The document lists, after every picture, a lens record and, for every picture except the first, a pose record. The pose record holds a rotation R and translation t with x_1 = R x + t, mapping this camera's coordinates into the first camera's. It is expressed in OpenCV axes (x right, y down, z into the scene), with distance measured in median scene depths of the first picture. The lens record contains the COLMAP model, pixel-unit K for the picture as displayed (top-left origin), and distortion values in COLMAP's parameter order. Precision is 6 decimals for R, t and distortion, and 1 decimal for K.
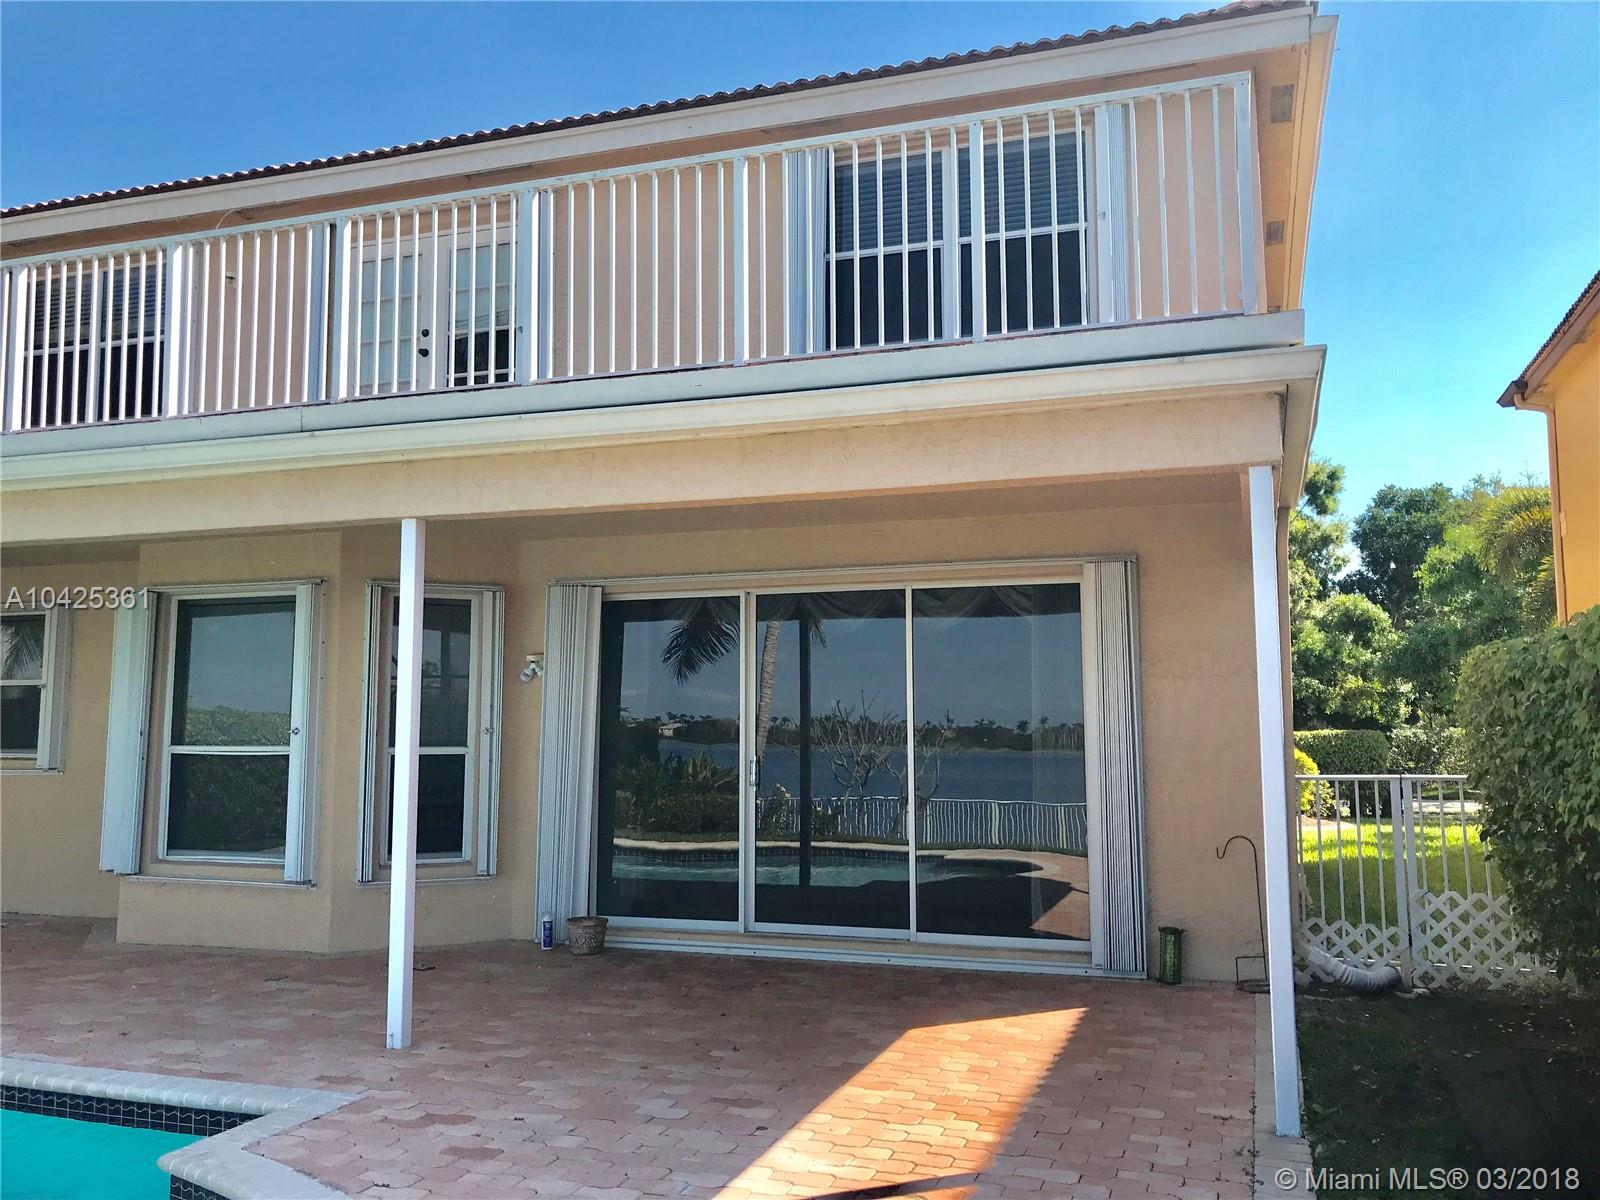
lens RADIAL K [[1314.8, 0, 799.4], [0, 1314.8, 588.9], [0, 0, 1]] dist [0.043570, -0.057598]
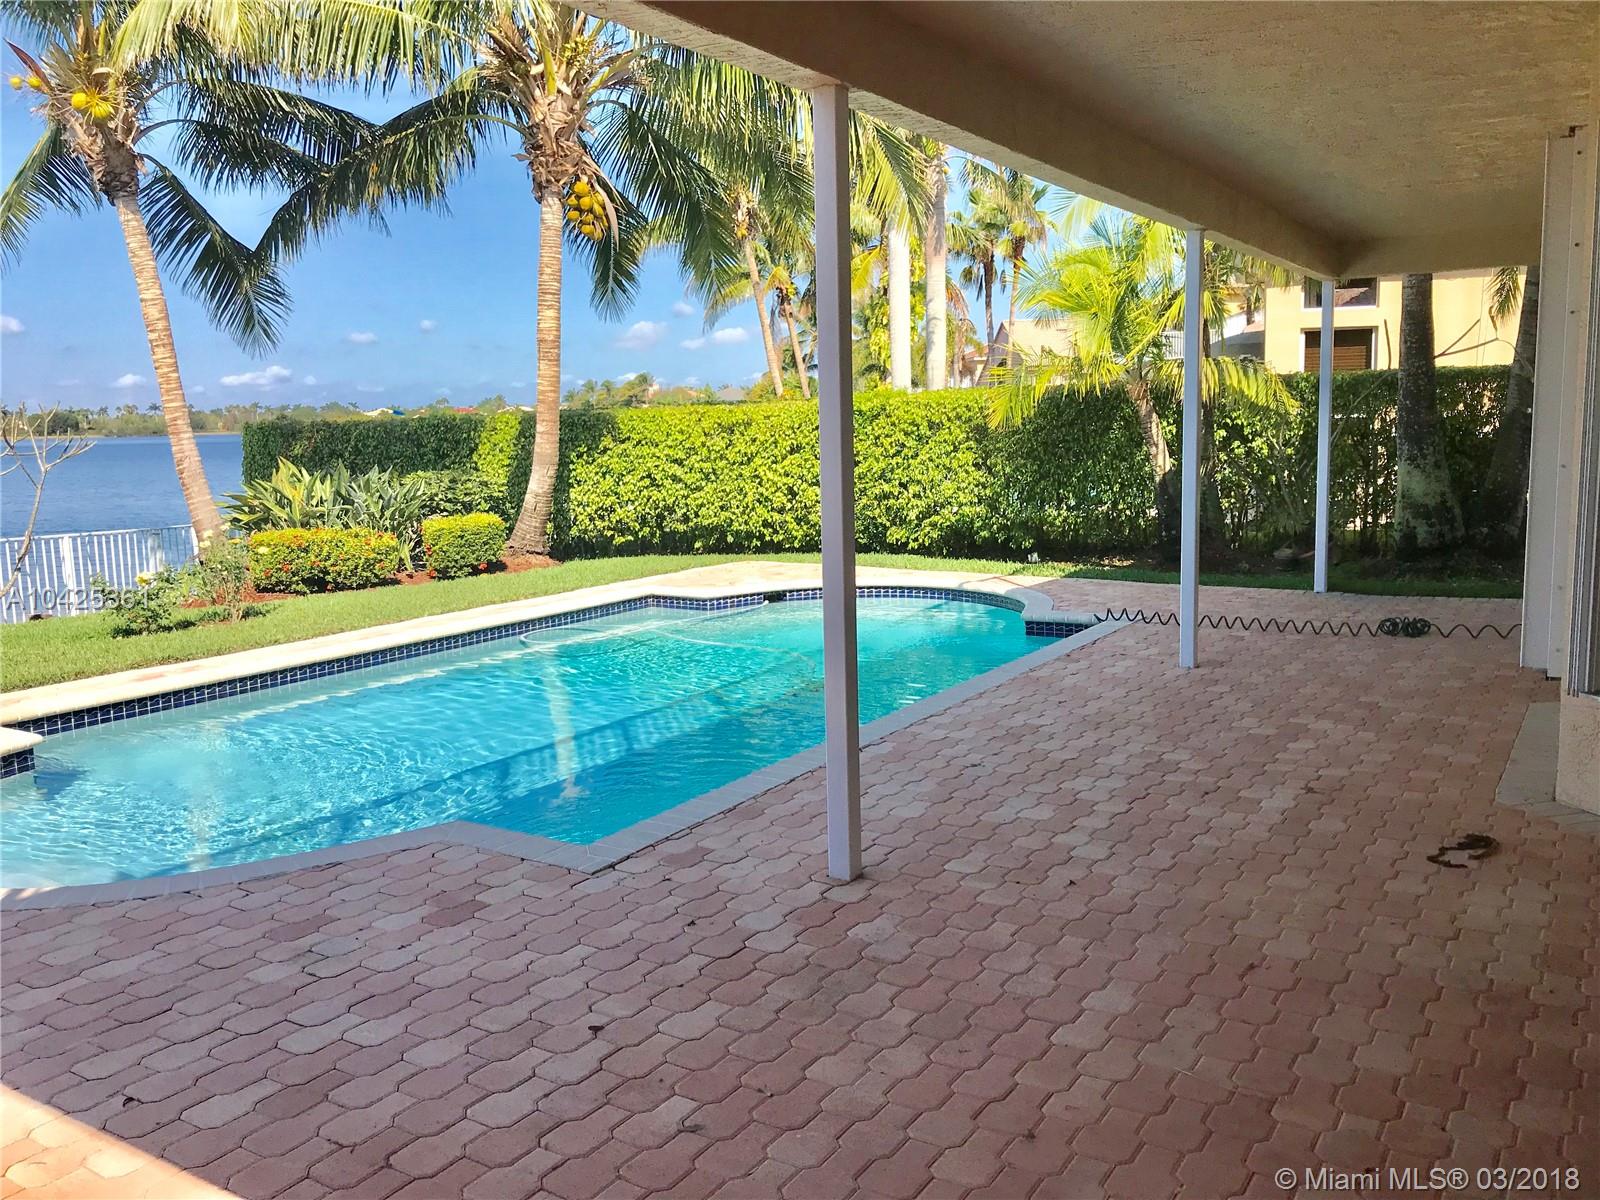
lens RADIAL K [[1313.8, 0, 796.8], [0, 1313.8, 596.6], [0, 0, 1]] dist [0.044324, -0.062266]
pose [[-0.229589, 0.137747, -0.963491, 0.273828], [0.123311, 0.986074, 0.111592, 0.089935], [0.965445, -0.093189, -0.243377, 0.881988]]
